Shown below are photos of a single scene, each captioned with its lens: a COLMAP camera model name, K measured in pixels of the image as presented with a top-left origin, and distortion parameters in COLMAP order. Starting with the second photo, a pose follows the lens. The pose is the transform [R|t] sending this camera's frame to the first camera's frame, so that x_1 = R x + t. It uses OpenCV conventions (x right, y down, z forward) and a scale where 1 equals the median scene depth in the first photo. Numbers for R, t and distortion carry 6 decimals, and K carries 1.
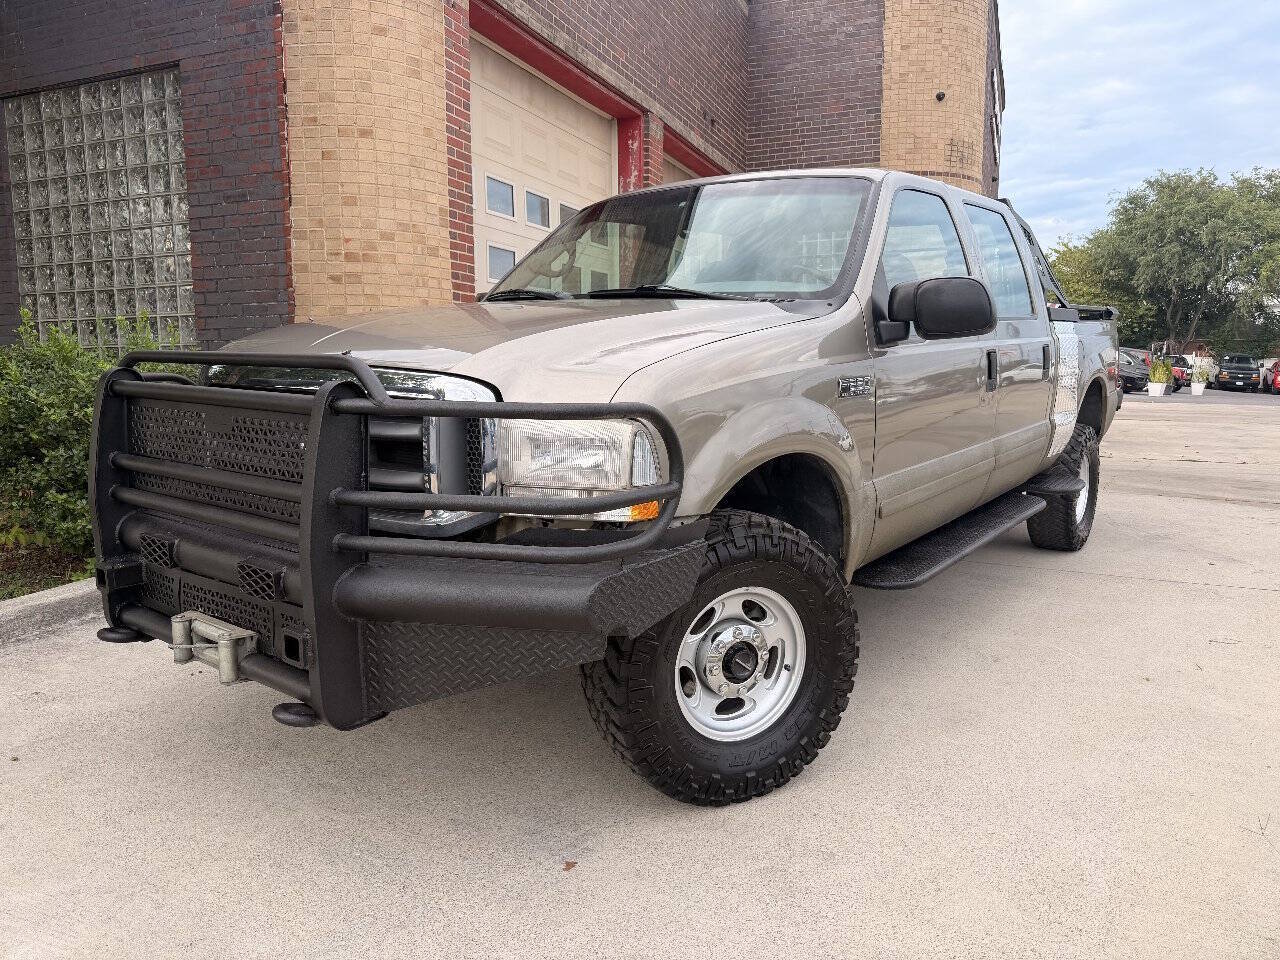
lens RADIAL K [[916.5, 0, 641.5], [0, 916.5, 472.1], [0, 0, 1]] dist [0.019329, -0.027604]
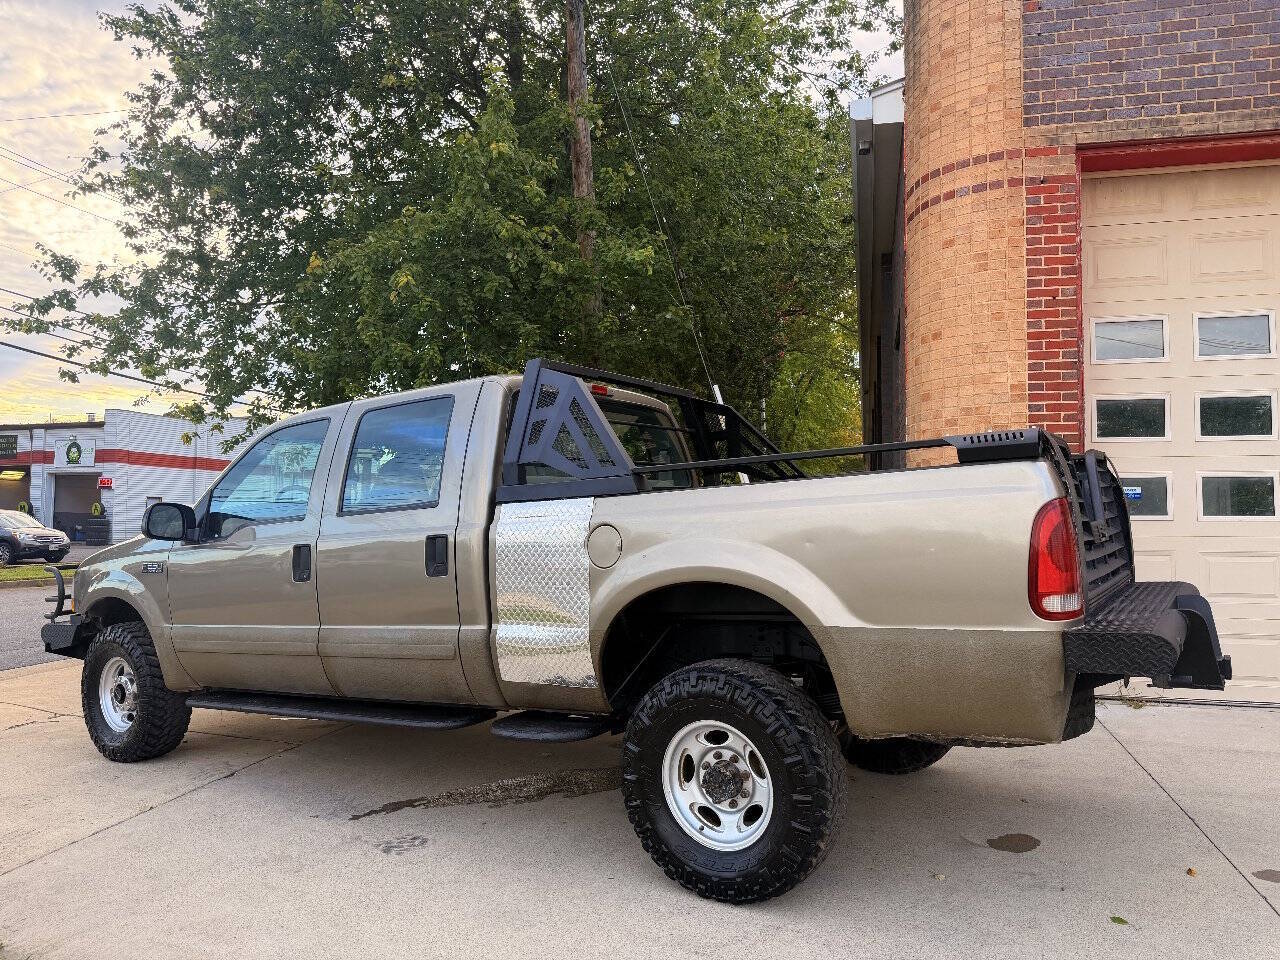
lens RADIAL K [[901.7, 0, 644.3], [0, 901.7, 483.9], [0, 0, 1]] dist [0.001427, -0.003004]
pose [[0.144937, -0.040469, -0.988613, 0.624132], [-0.108420, 0.992497, -0.056523, -0.074193], [0.983483, 0.115378, 0.139462, 0.437733]]
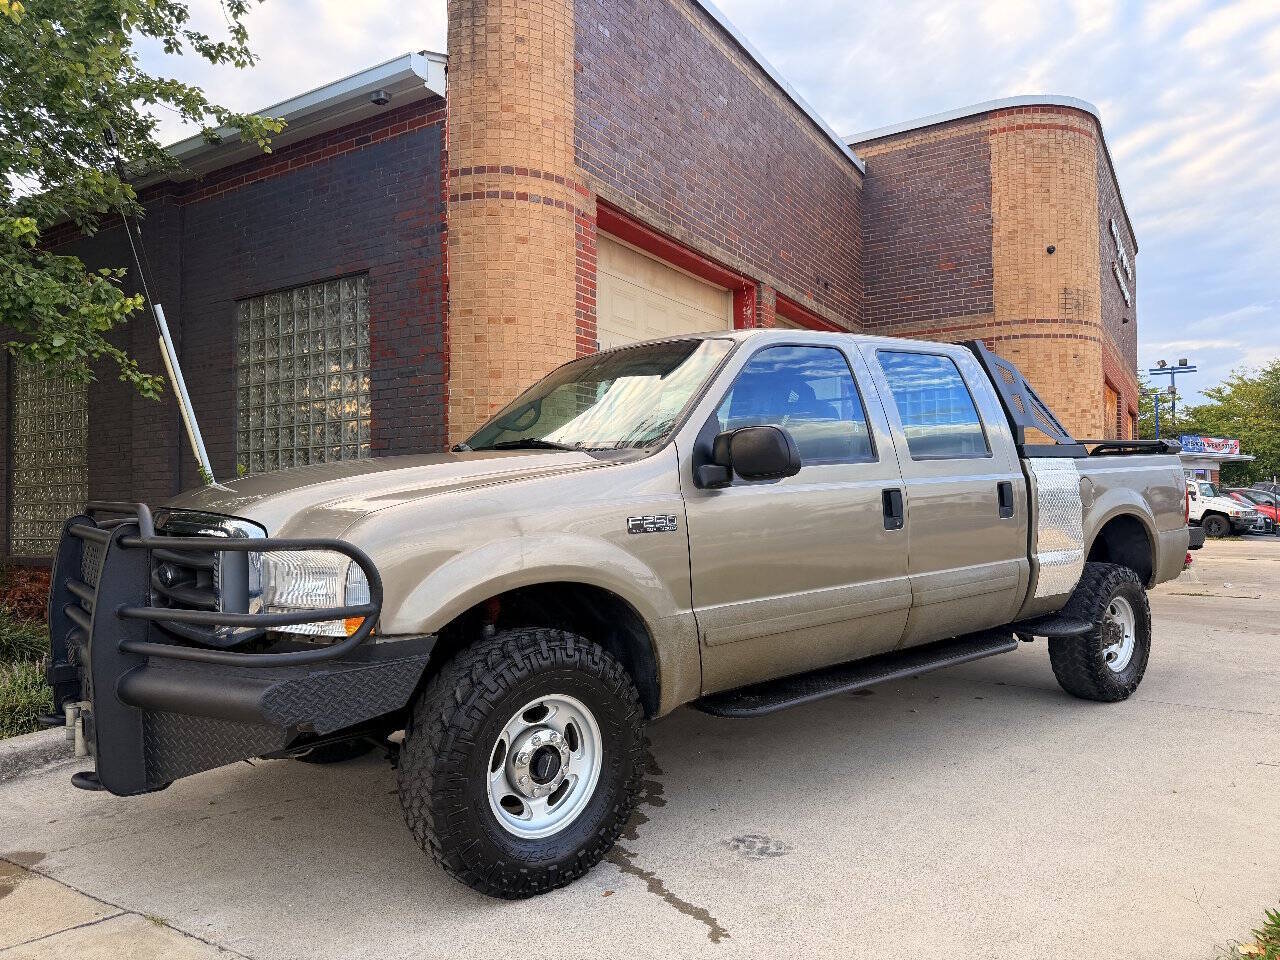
lens RADIAL K [[916.5, 0, 645.5], [0, 916.5, 486.6], [0, 0, 1]] dist [0.019329, -0.027604]
pose [[0.986925, -0.009343, -0.160907, 0.062313], [-0.012554, 0.990829, -0.134534, 0.009862], [0.160688, 0.134795, 0.977757, -0.114142]]
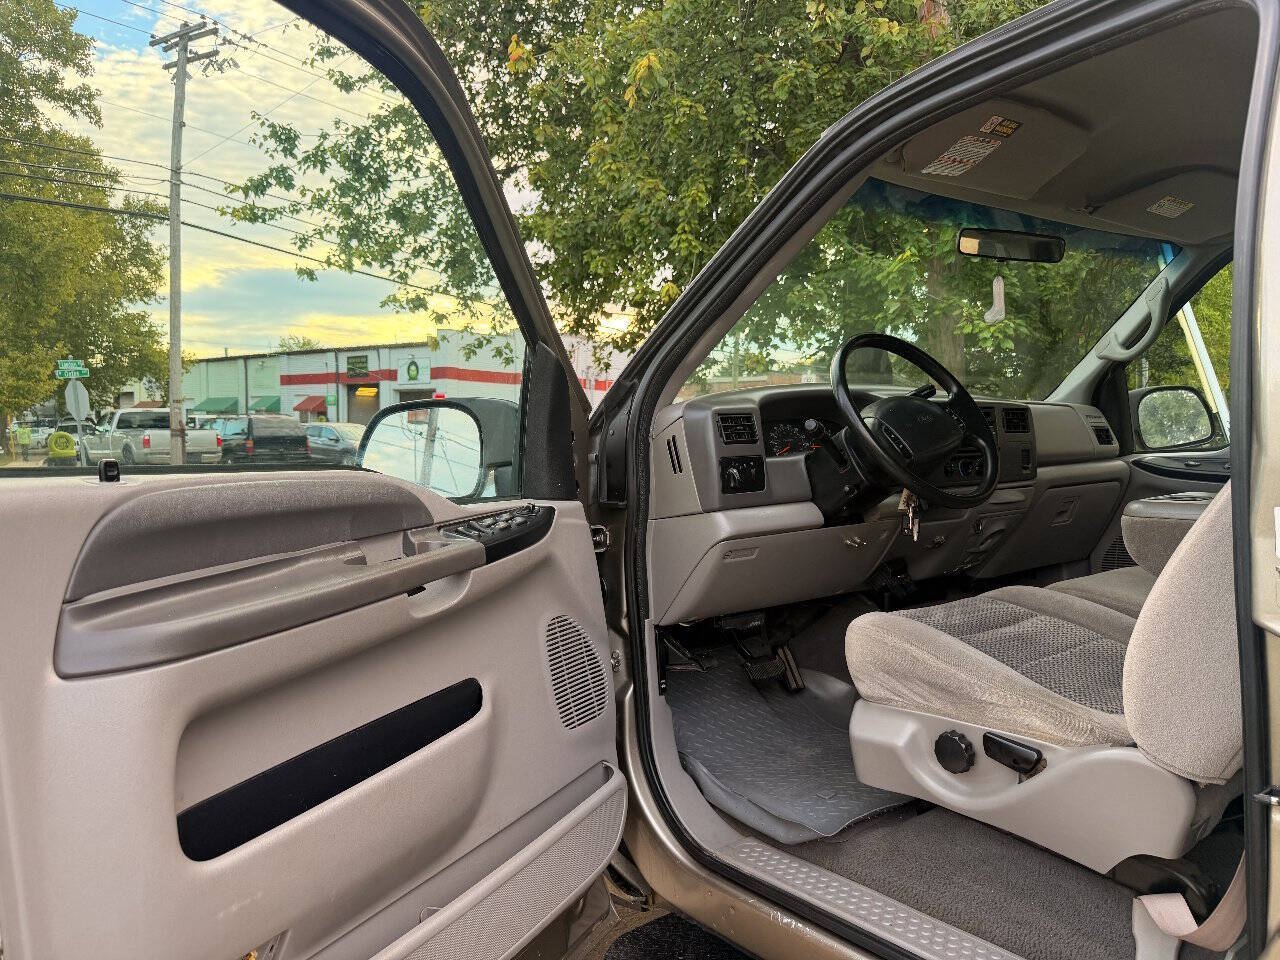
lens RADIAL K [[916.5, 0, 639.3], [0, 916.5, 485.9], [0, 0, 1]] dist [0.019329, -0.027604]
pose [[-0.195122, 0.057111, -0.979115, 0.261832], [-0.108337, 0.990939, 0.079390, -0.086256], [0.974777, 0.121565, -0.187166, 0.439011]]
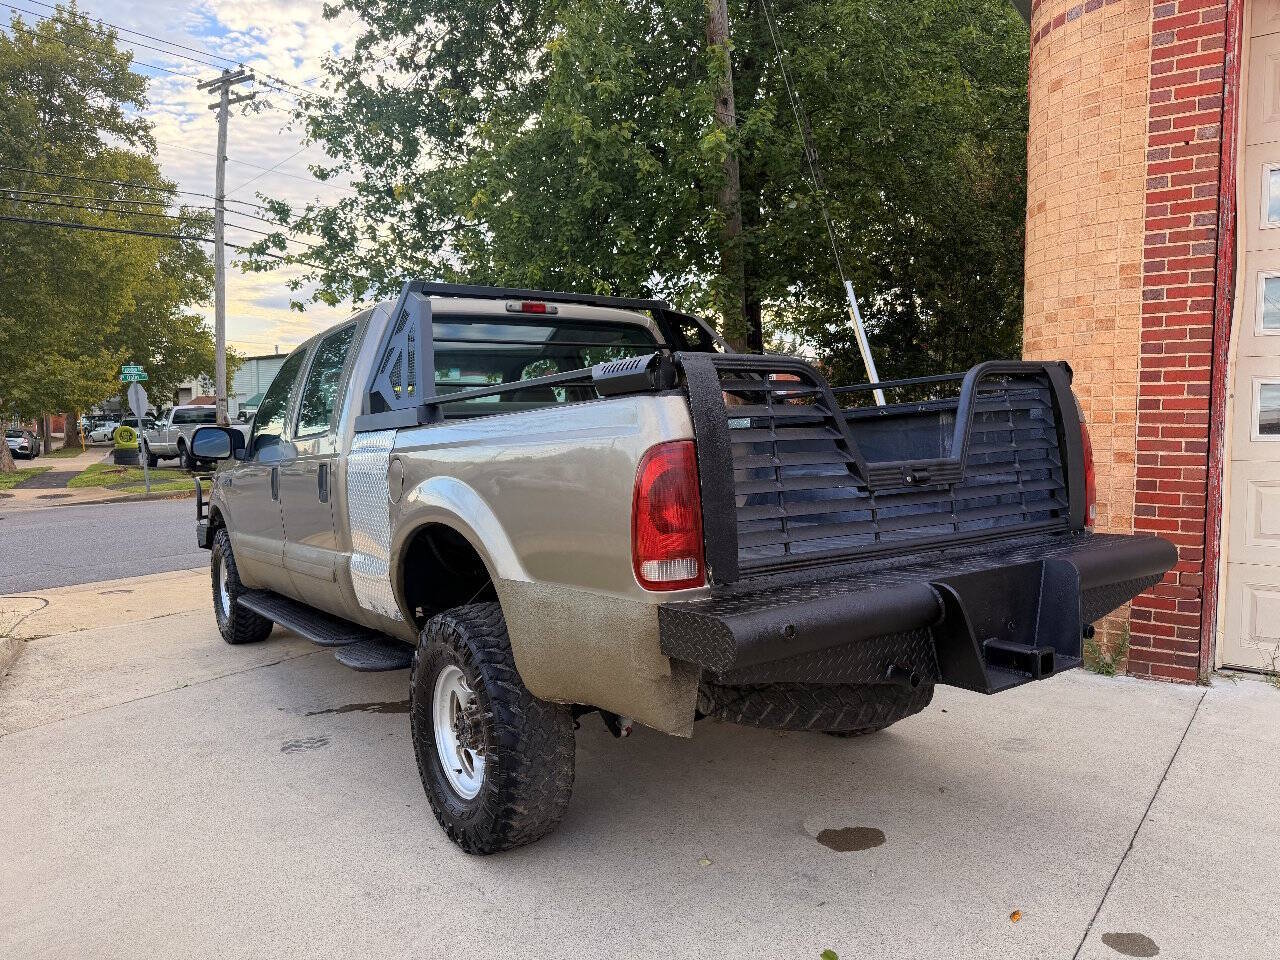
lens RADIAL K [[901.7, 0, 646.4], [0, 901.7, 488.7], [0, 0, 1]] dist [0.001427, -0.003004]
pose [[-0.232450, 0.070555, -0.970046, 0.564919], [-0.103764, 0.989874, 0.096862, -0.121400], [0.967057, 0.123171, -0.222776, 0.730878]]
